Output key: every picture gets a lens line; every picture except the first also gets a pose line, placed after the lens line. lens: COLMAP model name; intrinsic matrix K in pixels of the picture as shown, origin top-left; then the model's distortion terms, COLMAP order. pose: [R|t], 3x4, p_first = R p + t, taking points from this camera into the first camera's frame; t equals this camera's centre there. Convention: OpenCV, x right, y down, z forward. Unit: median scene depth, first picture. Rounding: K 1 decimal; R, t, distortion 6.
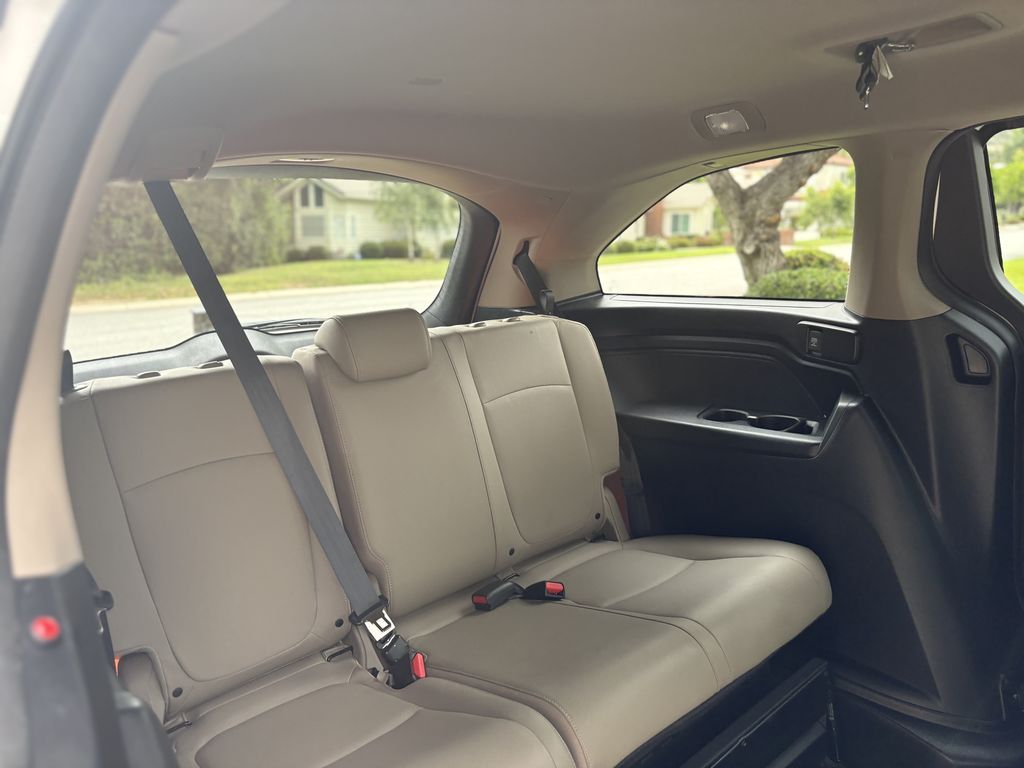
lens RADIAL K [[790.1, 0, 512.2], [0, 790.1, 379.0], [0, 0, 1]] dist [0.040875, -0.006688]
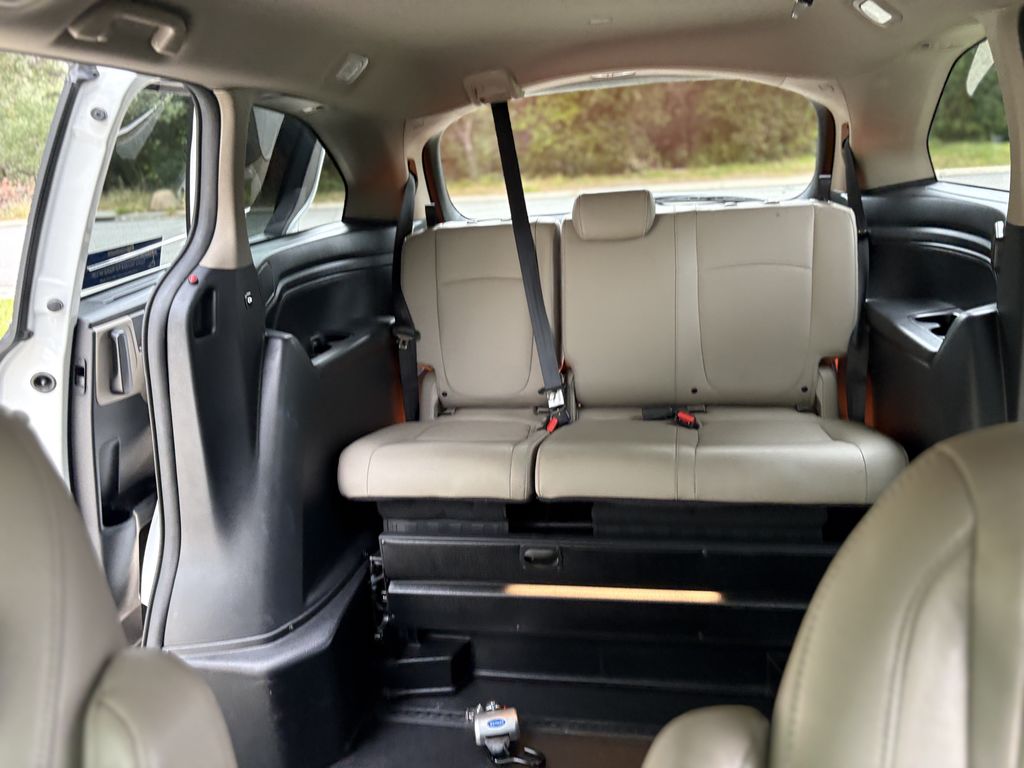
lens RADIAL K [[790.1, 0, 509.6], [0, 790.1, 380.9], [0, 0, 1]] dist [0.040875, -0.006688]
pose [[0.575551, 0.227986, -0.785343, 0.803083], [-0.097962, 0.972658, 0.210570, -0.032318], [0.811877, -0.044260, 0.582148, 0.031135]]
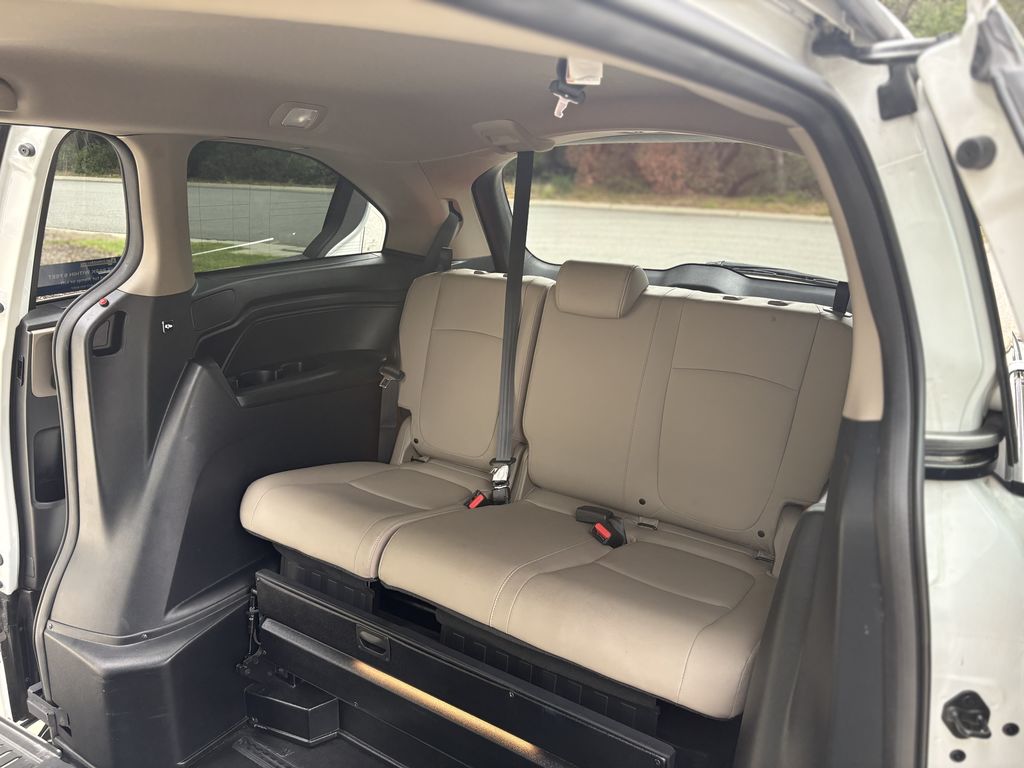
lens RADIAL K [[790.1, 0, 506.6], [0, 790.1, 376.5], [0, 0, 1]] dist [0.040875, -0.006688]
pose [[0.202919, 0.300618, -0.931908, 0.913944], [-0.197640, 0.944695, 0.261707, -0.190819], [0.959042, 0.131077, 0.251111, 0.517405]]
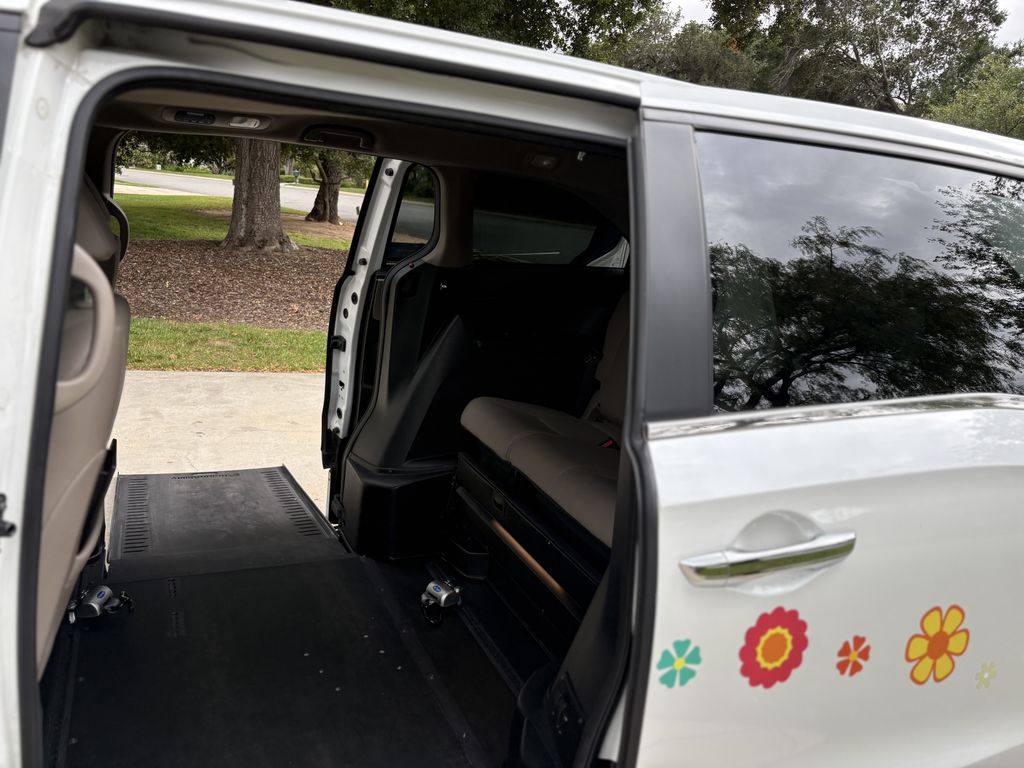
lens RADIAL K [[790.1, 0, 511.3], [0, 790.1, 388.3], [0, 0, 1]] dist [0.040875, -0.006688]
pose [[-0.330405, 0.232427, -0.914773, 1.349058], [-0.251157, 0.912609, 0.322592, -0.266616], [0.909809, 0.336337, -0.243155, 0.950370]]
